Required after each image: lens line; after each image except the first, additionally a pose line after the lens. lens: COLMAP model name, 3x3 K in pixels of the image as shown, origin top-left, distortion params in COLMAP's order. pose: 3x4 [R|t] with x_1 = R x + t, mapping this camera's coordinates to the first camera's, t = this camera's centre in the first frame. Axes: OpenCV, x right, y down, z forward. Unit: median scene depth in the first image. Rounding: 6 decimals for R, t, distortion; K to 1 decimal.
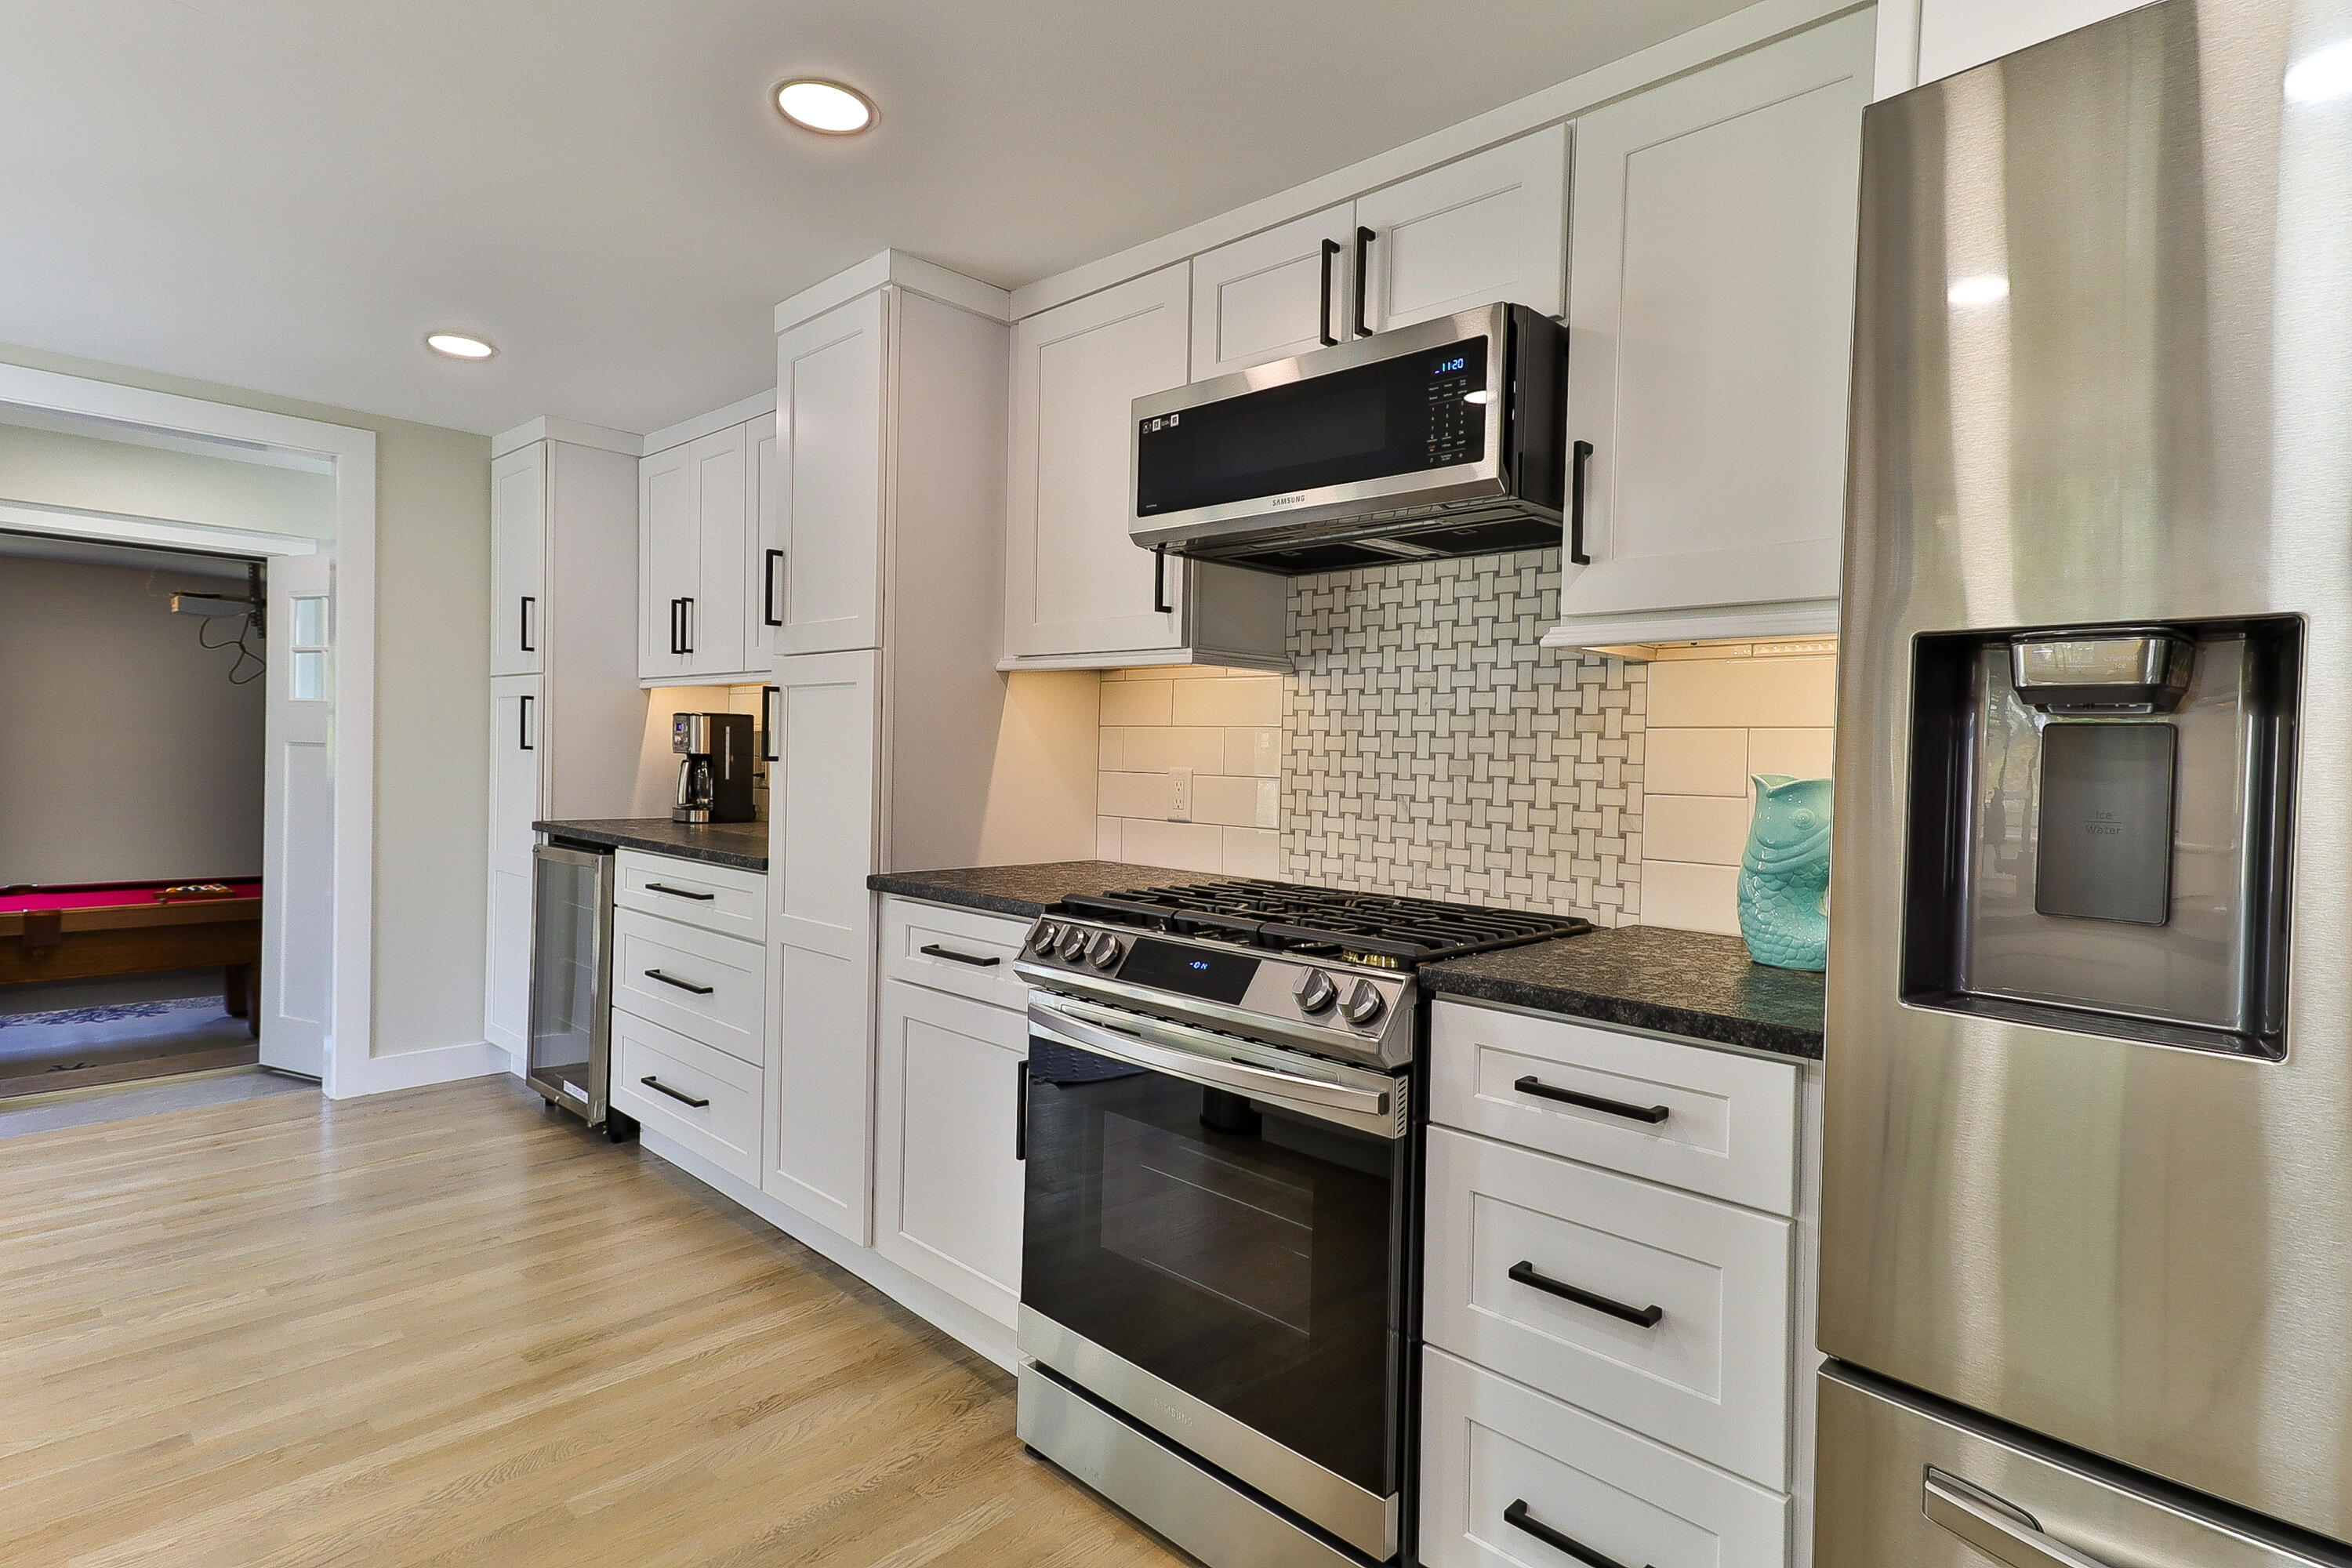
lens RADIAL K [[1195.0, 0, 1195.7], [0, 1195.0, 753.7], [0, 0, 1]] dist [0.032360, -0.000541]
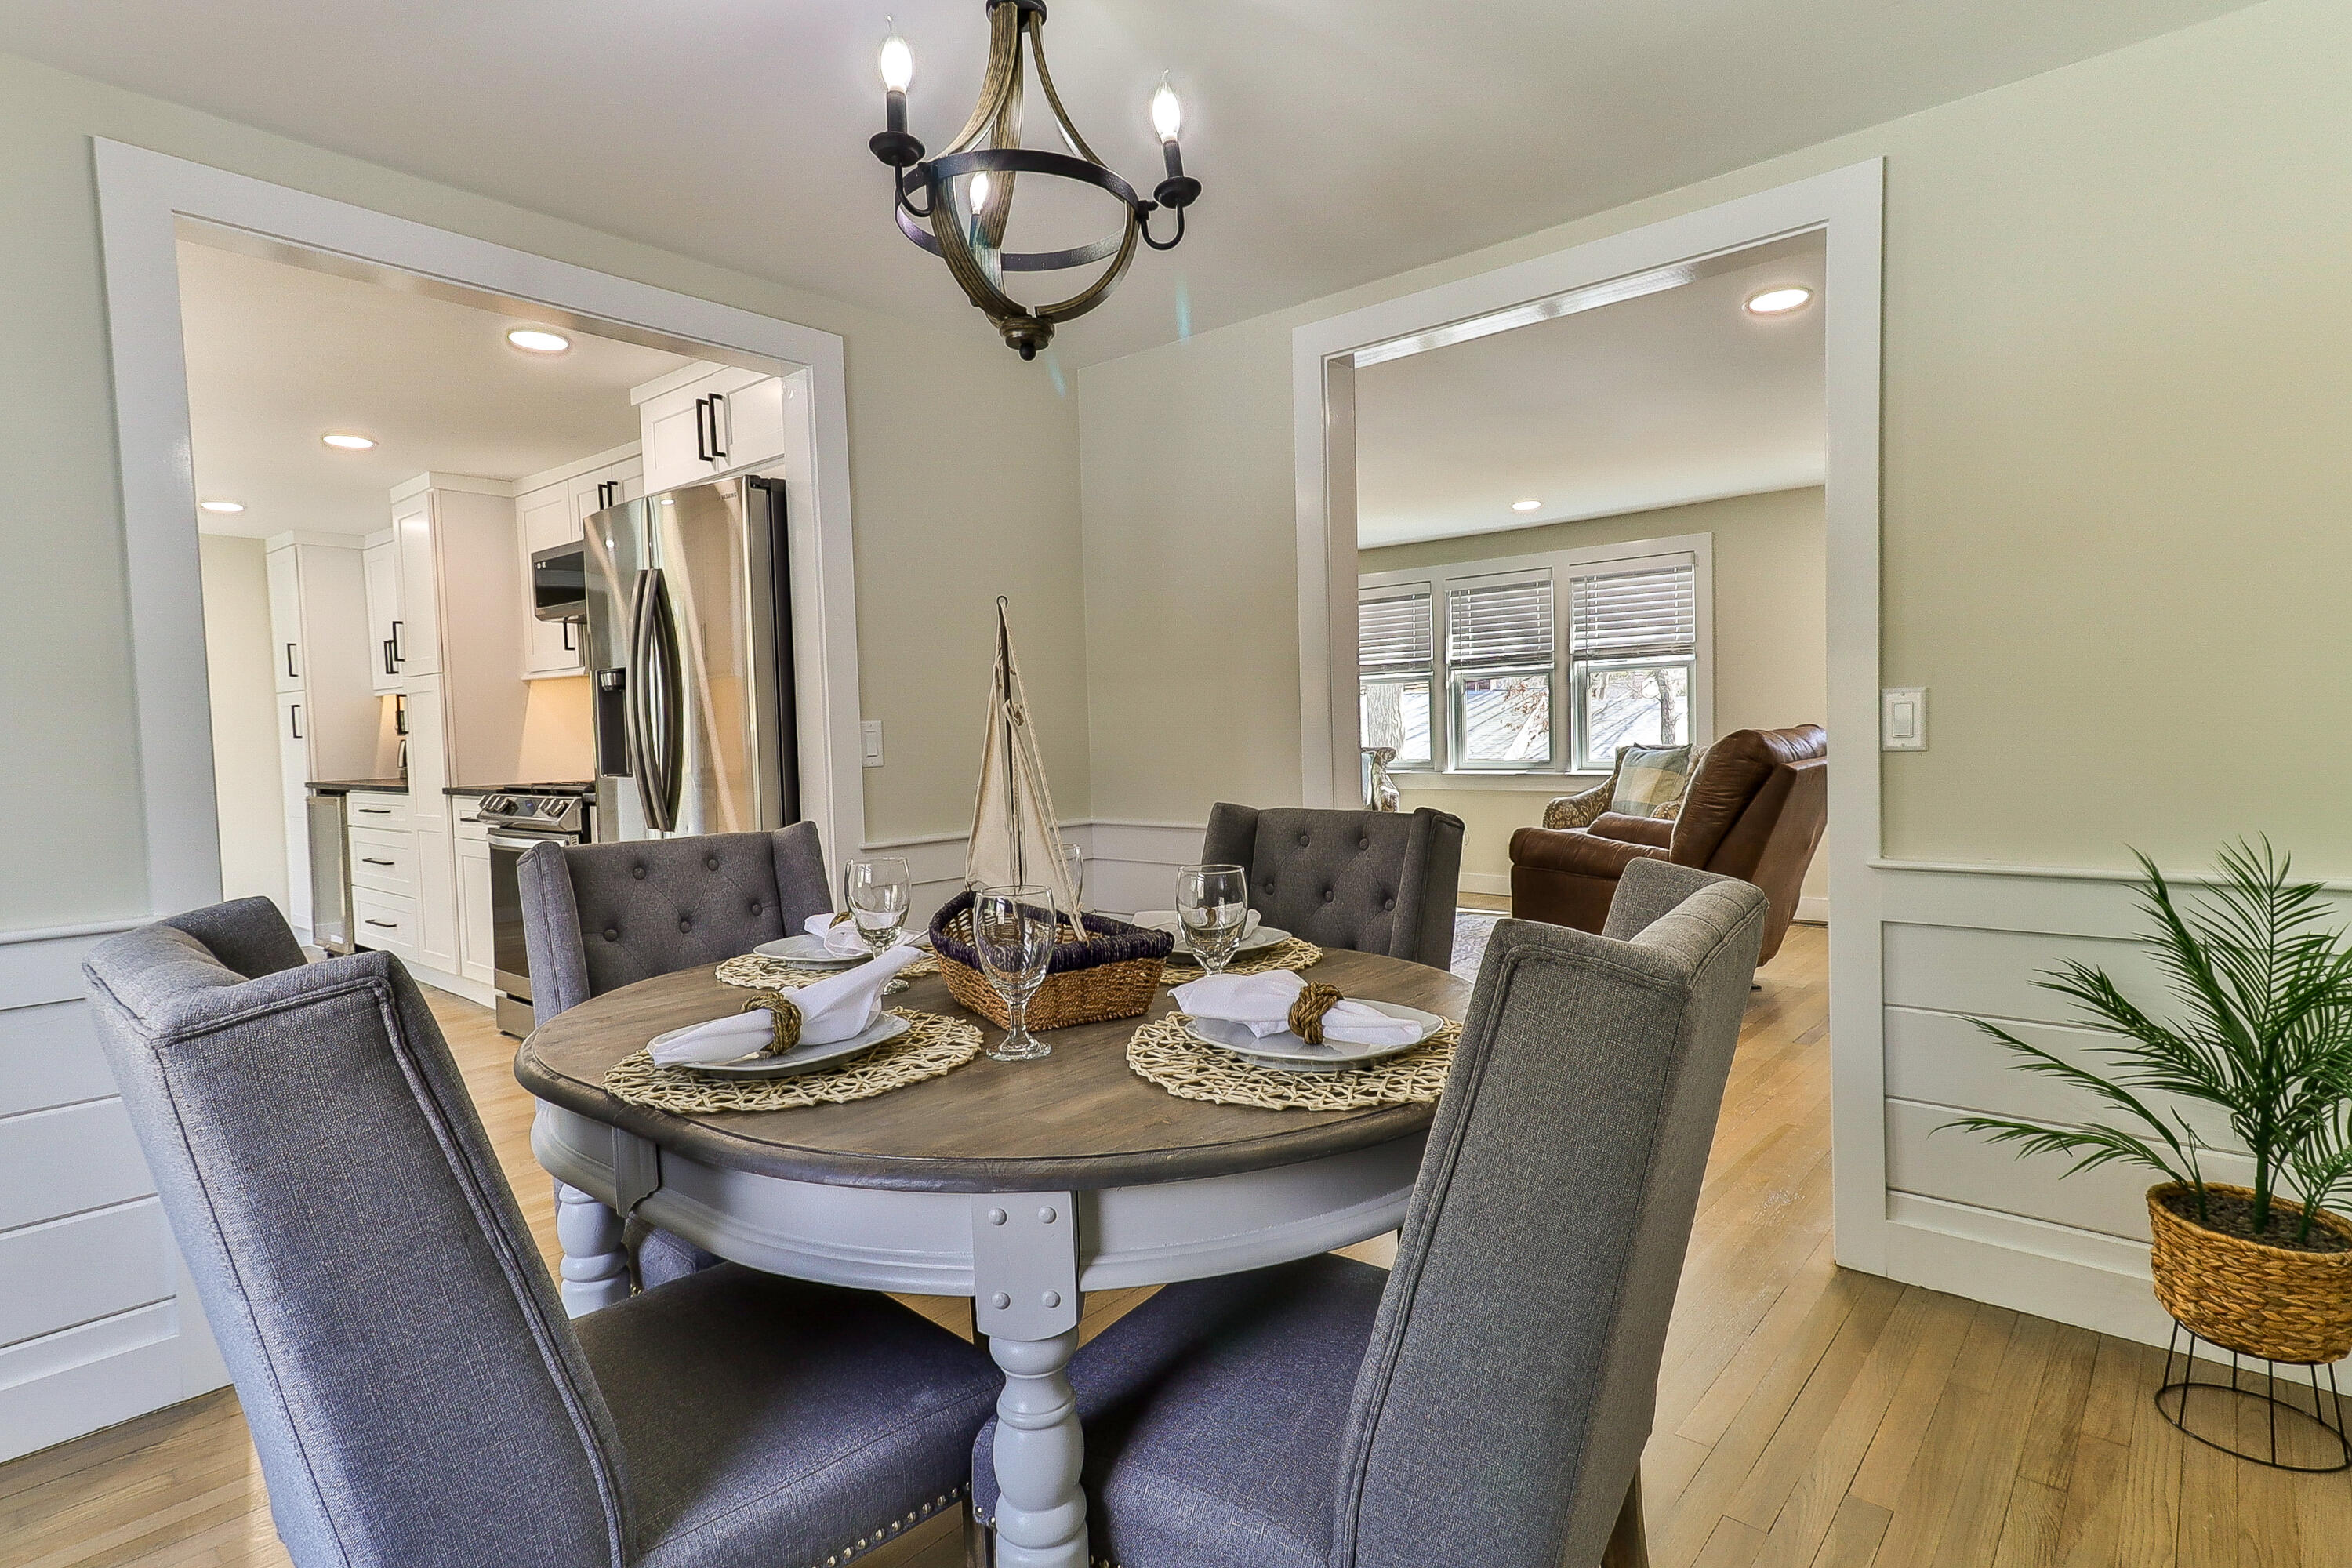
lens RADIAL K [[1195.0, 0, 1195.7], [0, 1195.0, 753.7], [0, 0, 1]] dist [0.032360, -0.000541]
pose [[0.997274, -0.054474, 0.049772, 0.628928], [0.053099, 0.998181, 0.028540, 0.039240], [-0.051236, -0.025820, 0.998353, -0.767230]]
